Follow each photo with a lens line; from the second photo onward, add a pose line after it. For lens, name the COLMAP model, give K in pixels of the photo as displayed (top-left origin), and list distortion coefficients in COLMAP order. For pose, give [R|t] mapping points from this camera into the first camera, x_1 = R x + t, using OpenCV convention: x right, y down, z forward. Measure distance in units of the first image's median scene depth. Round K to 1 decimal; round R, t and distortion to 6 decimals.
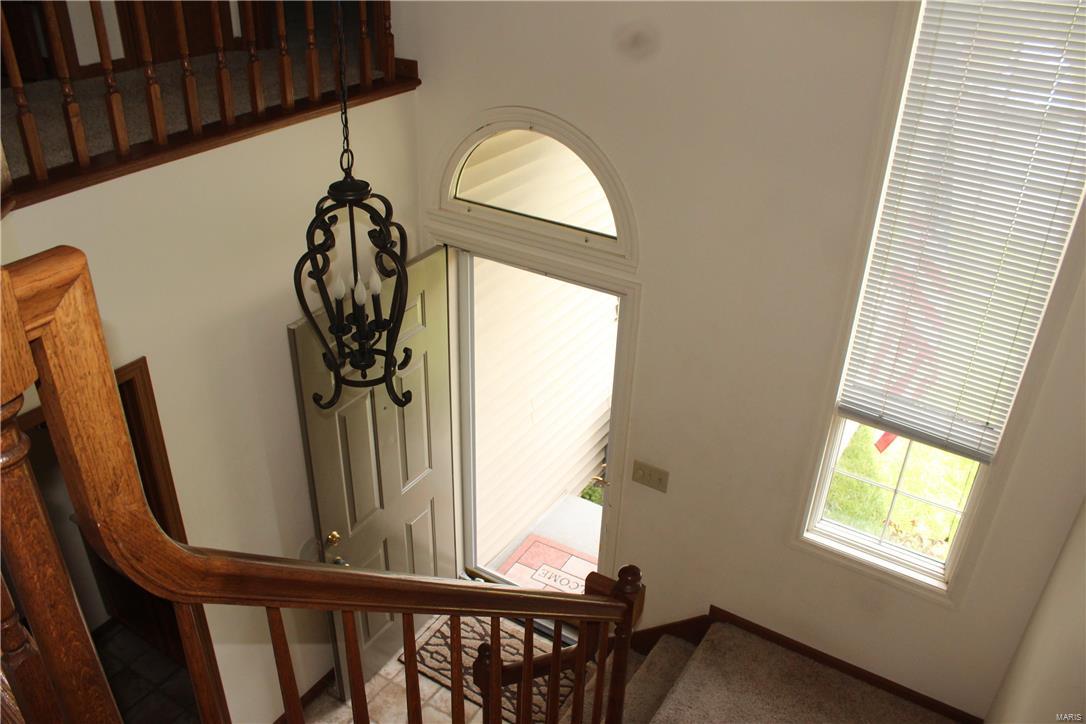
lens RADIAL K [[896.4, 0, 543.7], [0, 896.4, 360.5], [0, 0, 1]] dist [-0.158541, 0.130319]
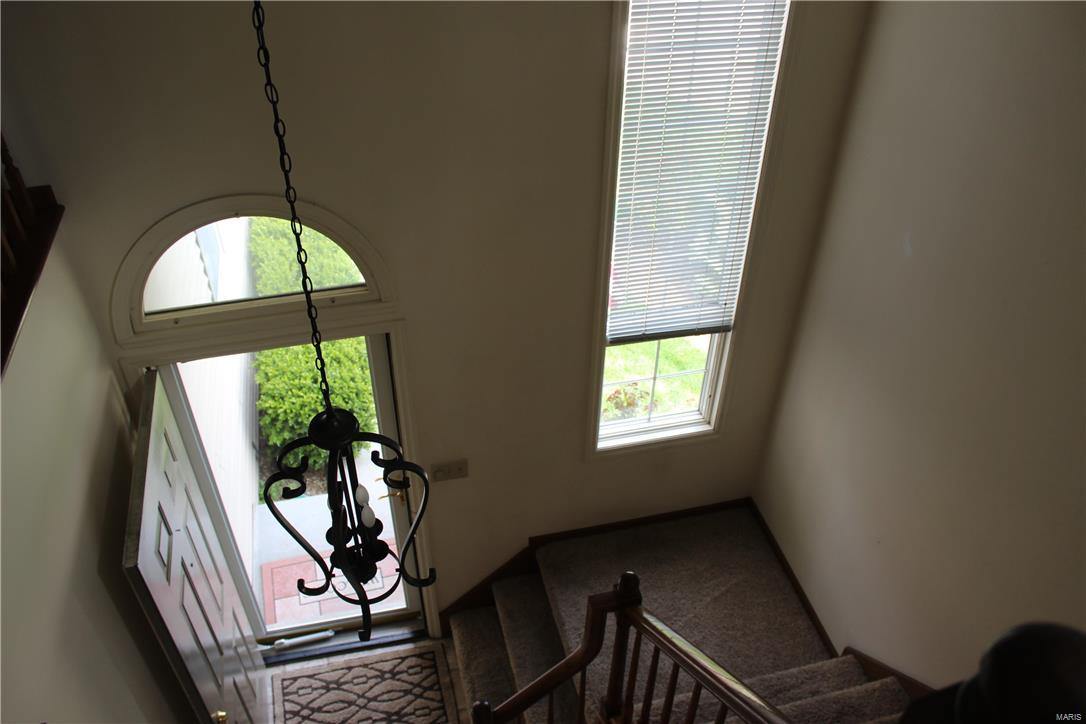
lens RADIAL K [[896.4, 0, 541.6], [0, 896.4, 365.0], [0, 0, 1]] dist [-0.158541, 0.130319]
pose [[0.699443, -0.476322, 0.532820, -0.306462], [0.362977, 0.878972, 0.309282, -0.265714], [-0.615652, -0.022924, 0.787685, 0.120667]]
